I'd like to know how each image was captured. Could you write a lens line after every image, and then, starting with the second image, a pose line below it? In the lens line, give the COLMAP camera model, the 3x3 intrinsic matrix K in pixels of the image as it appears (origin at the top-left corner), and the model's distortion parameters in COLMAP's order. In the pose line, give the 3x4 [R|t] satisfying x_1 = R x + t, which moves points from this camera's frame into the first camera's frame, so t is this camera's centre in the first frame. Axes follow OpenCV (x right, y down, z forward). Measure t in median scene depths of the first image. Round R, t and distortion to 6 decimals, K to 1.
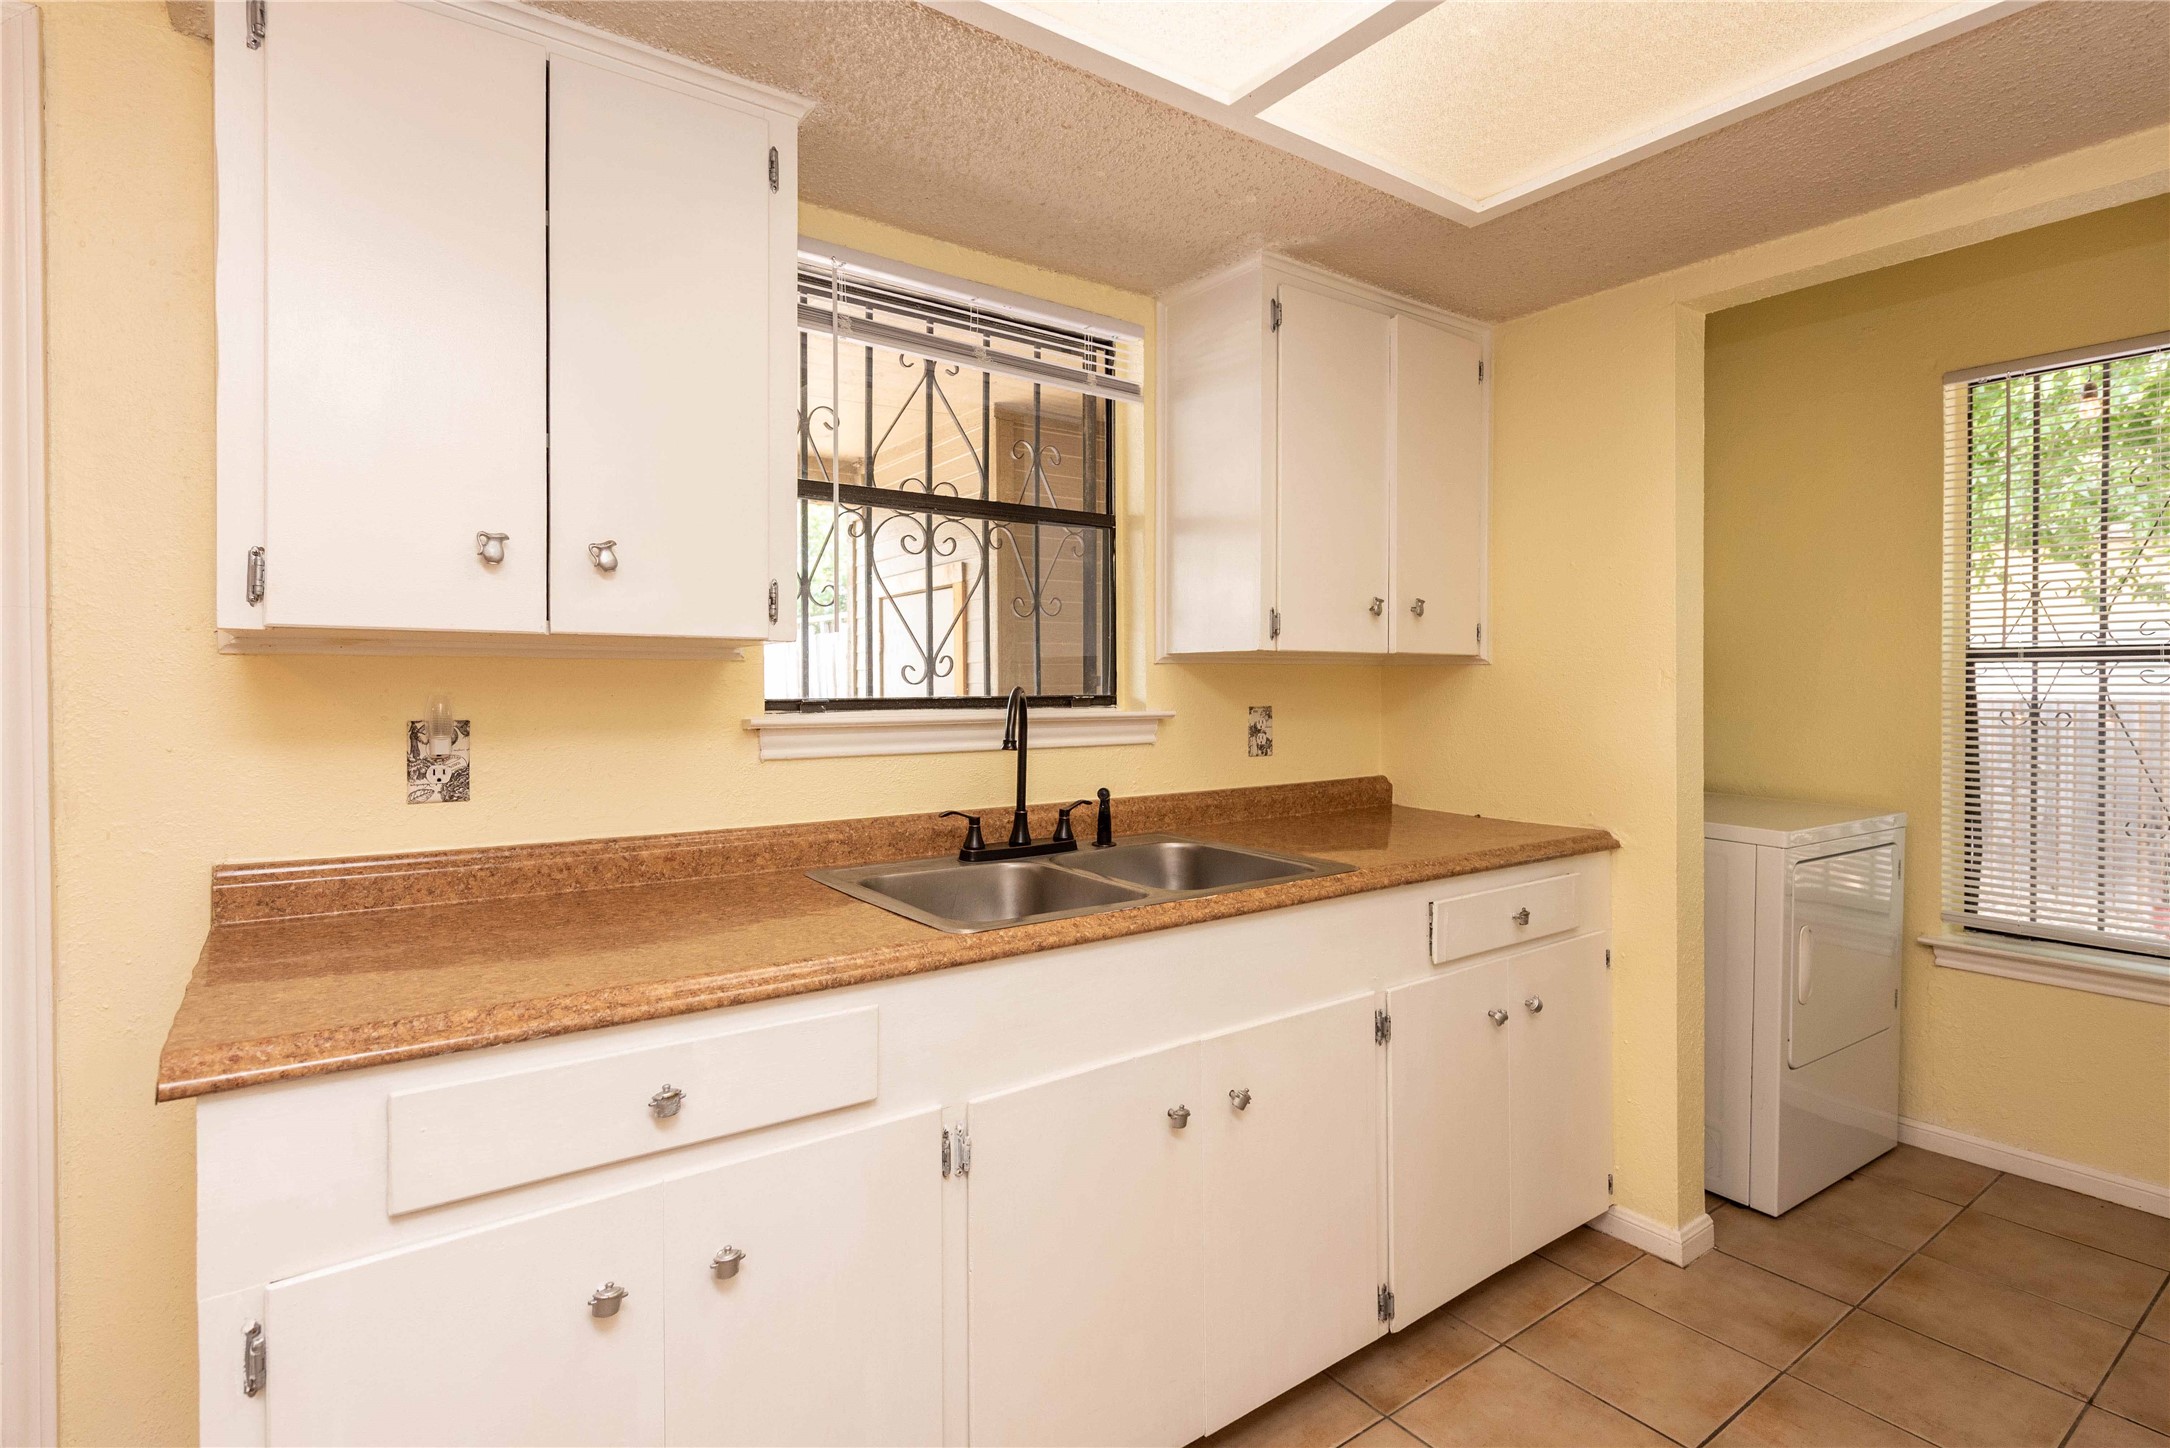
lens RADIAL K [[1063.5, 0, 1080.8], [0, 1063.5, 679.1], [0, 0, 1]] dist [0.003905, 0.000176]
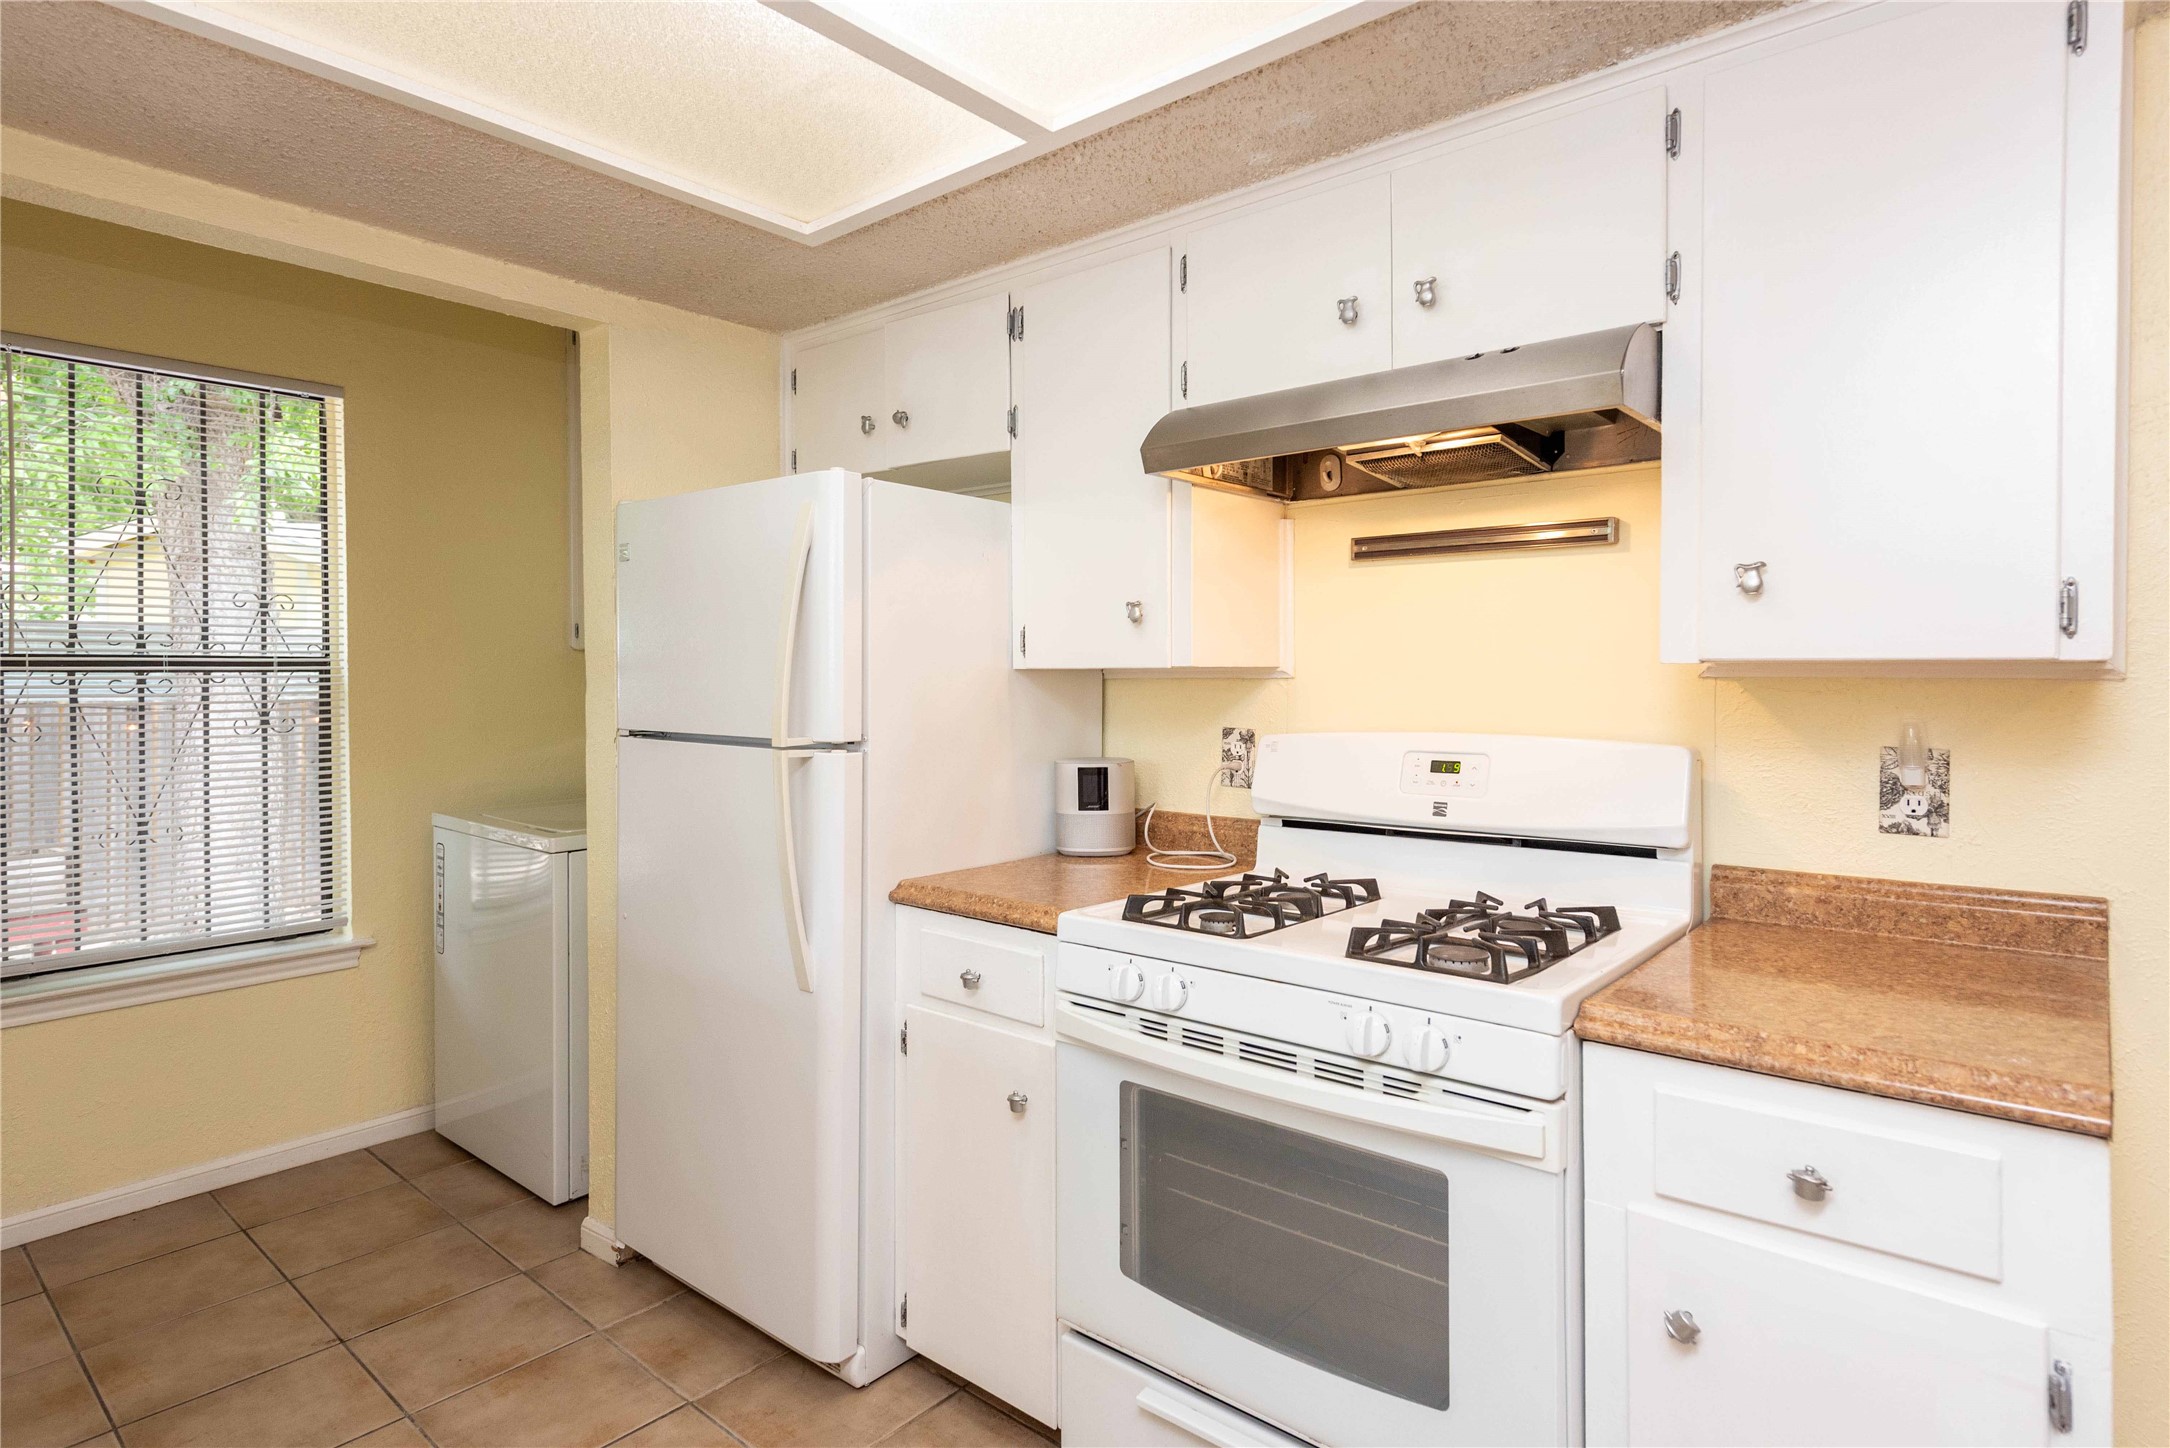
lens RADIAL K [[1147.4, 0, 1083.6], [0, 1147.4, 697.3], [0, 0, 1]] dist [-0.003732, -0.001083]
pose [[-0.232082, -0.016588, 0.972555, -0.878550], [0.008044, 0.999788, 0.018972, -0.019794], [-0.972663, 0.012226, -0.231899, 1.200465]]
